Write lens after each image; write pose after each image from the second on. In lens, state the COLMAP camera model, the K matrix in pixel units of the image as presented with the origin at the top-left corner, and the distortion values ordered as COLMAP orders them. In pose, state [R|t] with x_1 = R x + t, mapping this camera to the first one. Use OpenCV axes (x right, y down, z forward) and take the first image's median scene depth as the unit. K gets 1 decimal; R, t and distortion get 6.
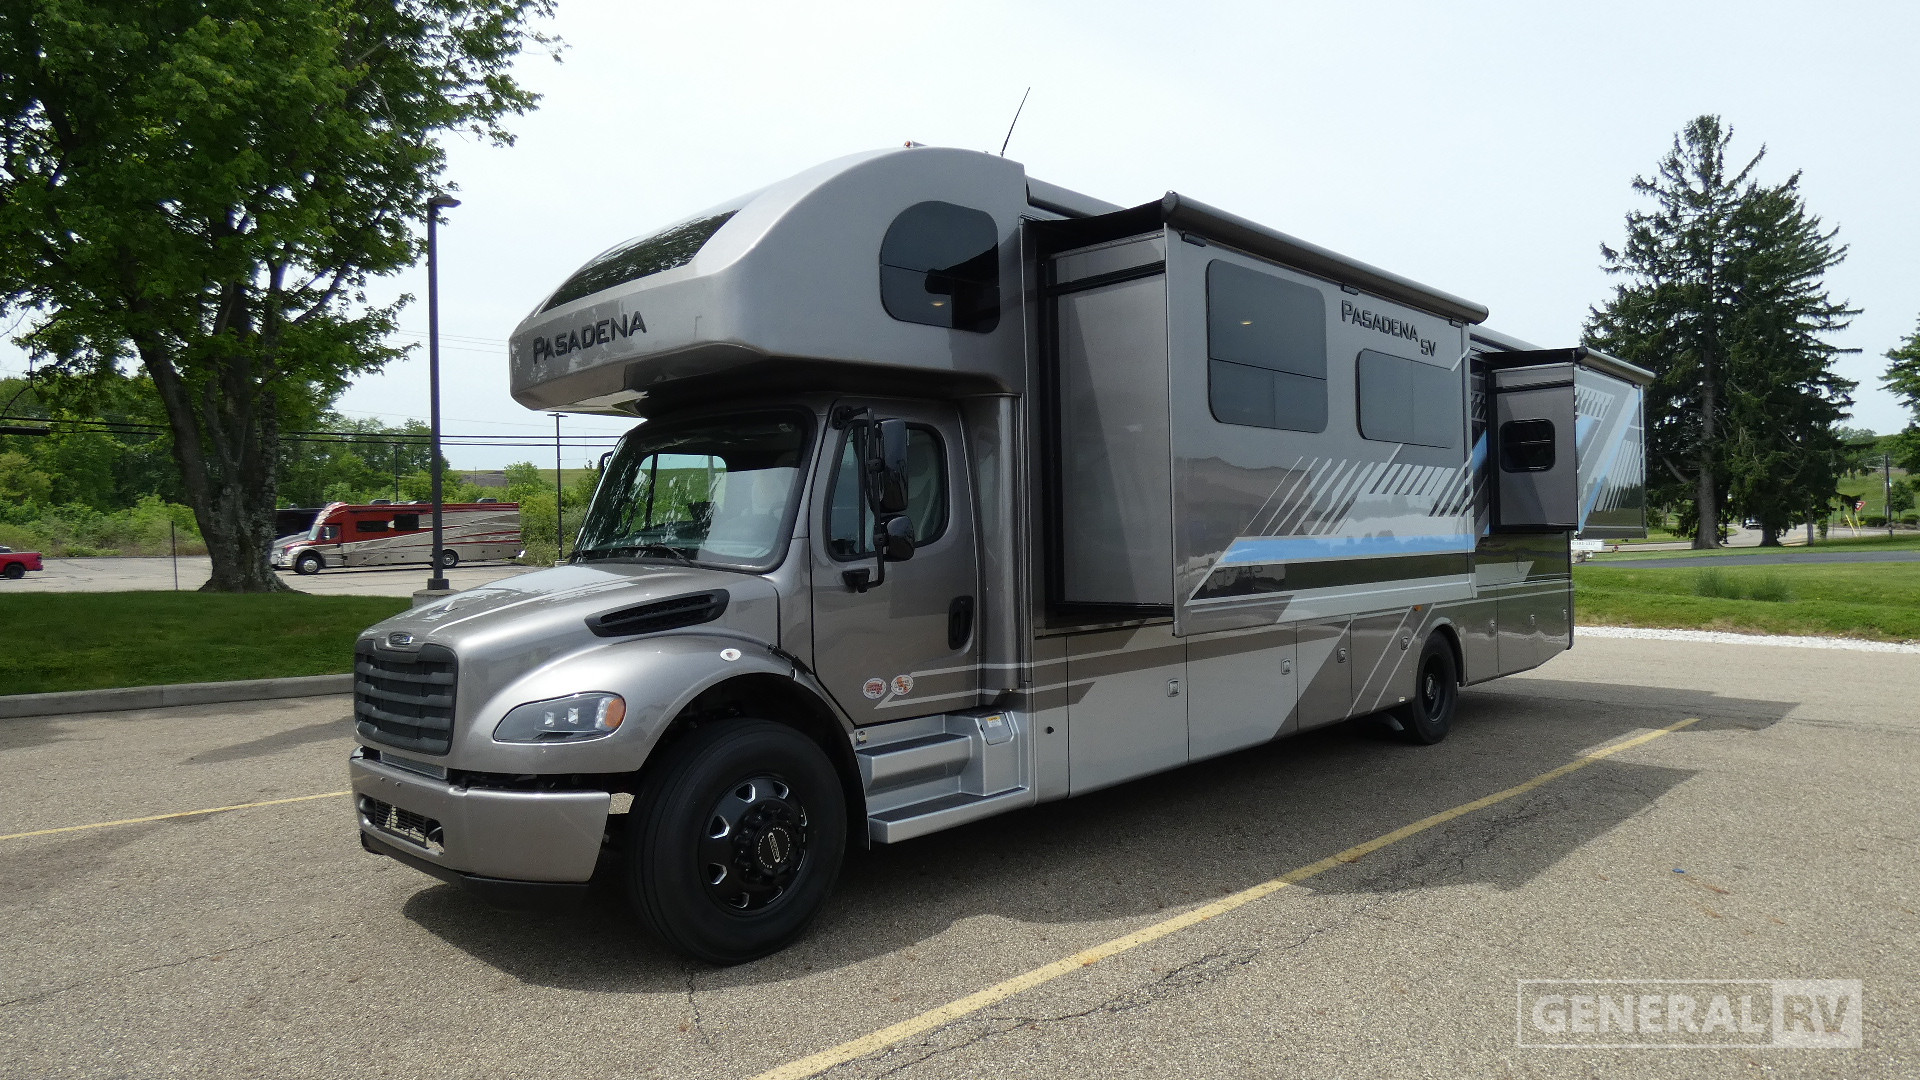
lens RADIAL K [[1145.6, 0, 960.9], [0, 1145.6, 539.5], [0, 0, 1]] dist [-0.006249, -0.002814]
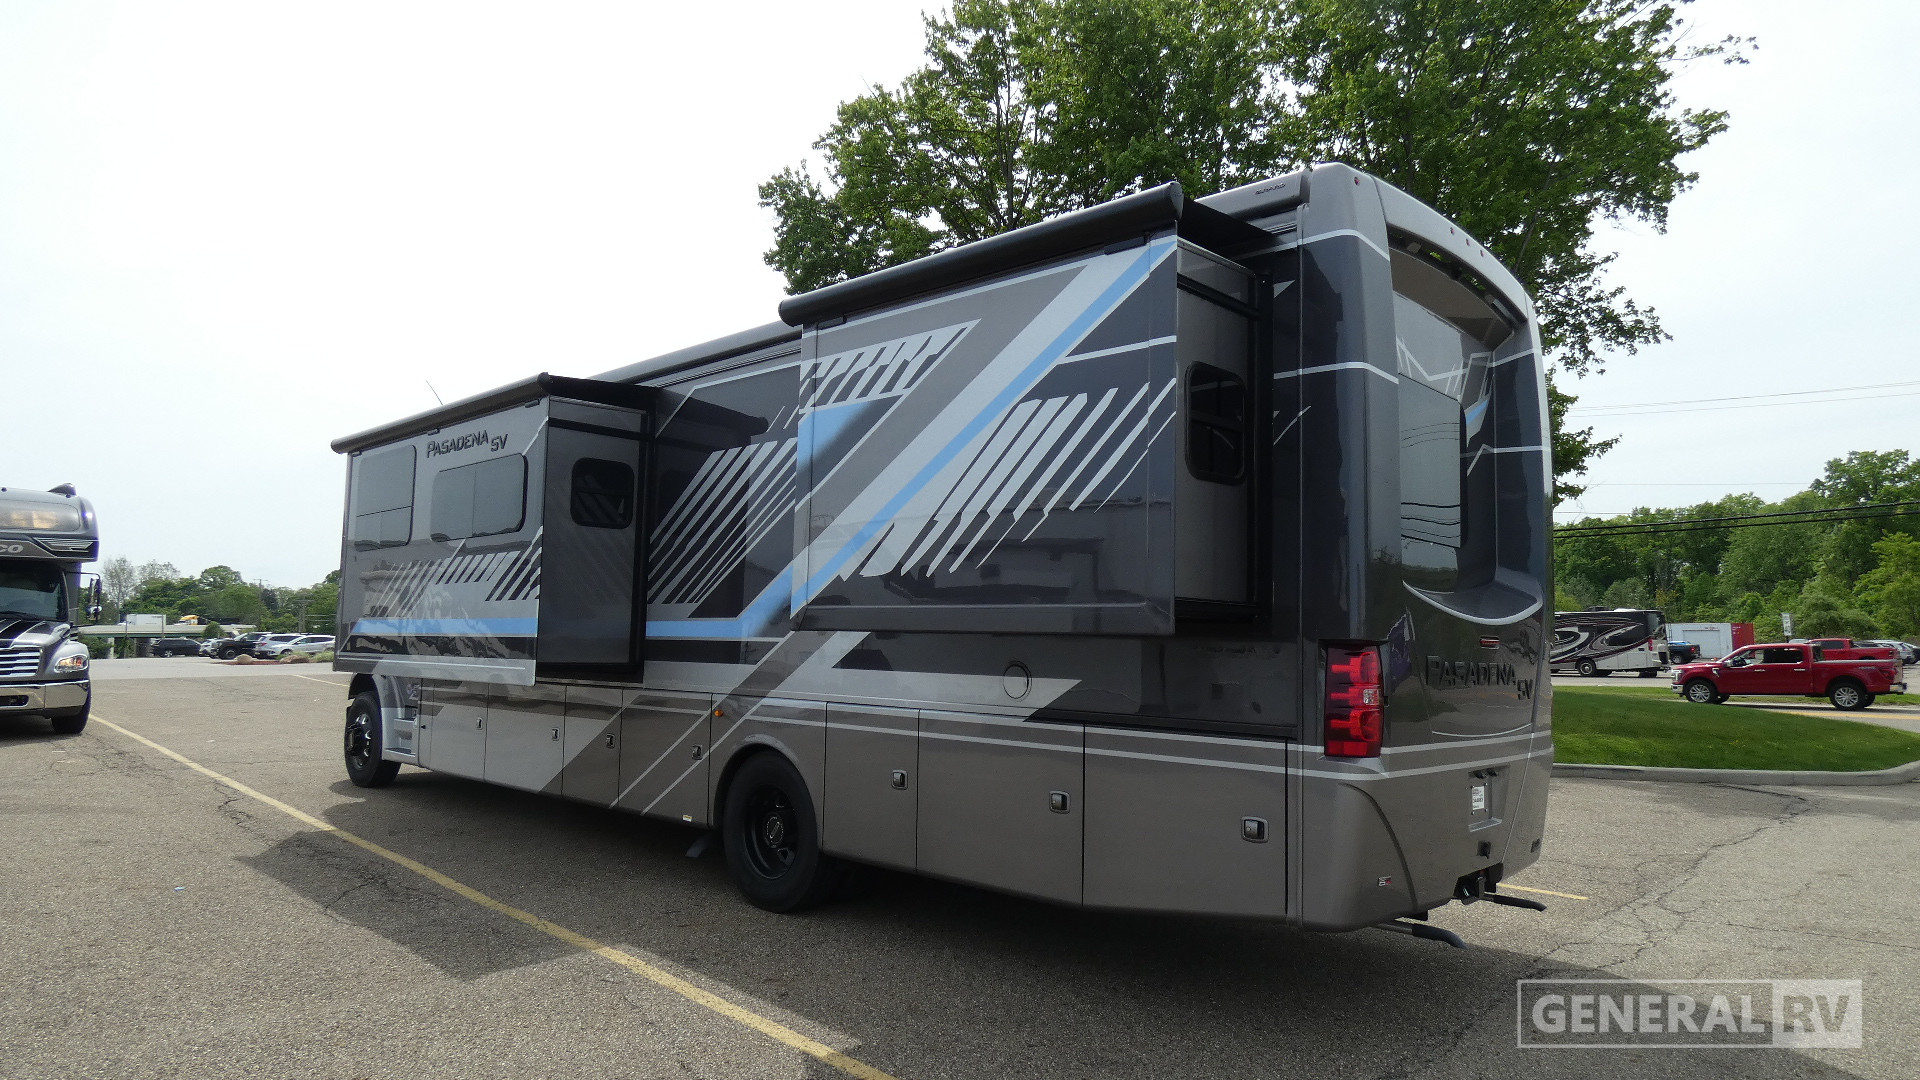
lens RADIAL K [[1145.6, 0, 960.1], [0, 1145.6, 541.7], [0, 0, 1]] dist [-0.006249, -0.002814]
pose [[0.006964, -0.069534, -0.997555, 1.494184], [-0.014960, 0.997461, -0.069632, -0.007208], [0.999864, 0.015409, 0.005906, 1.446053]]
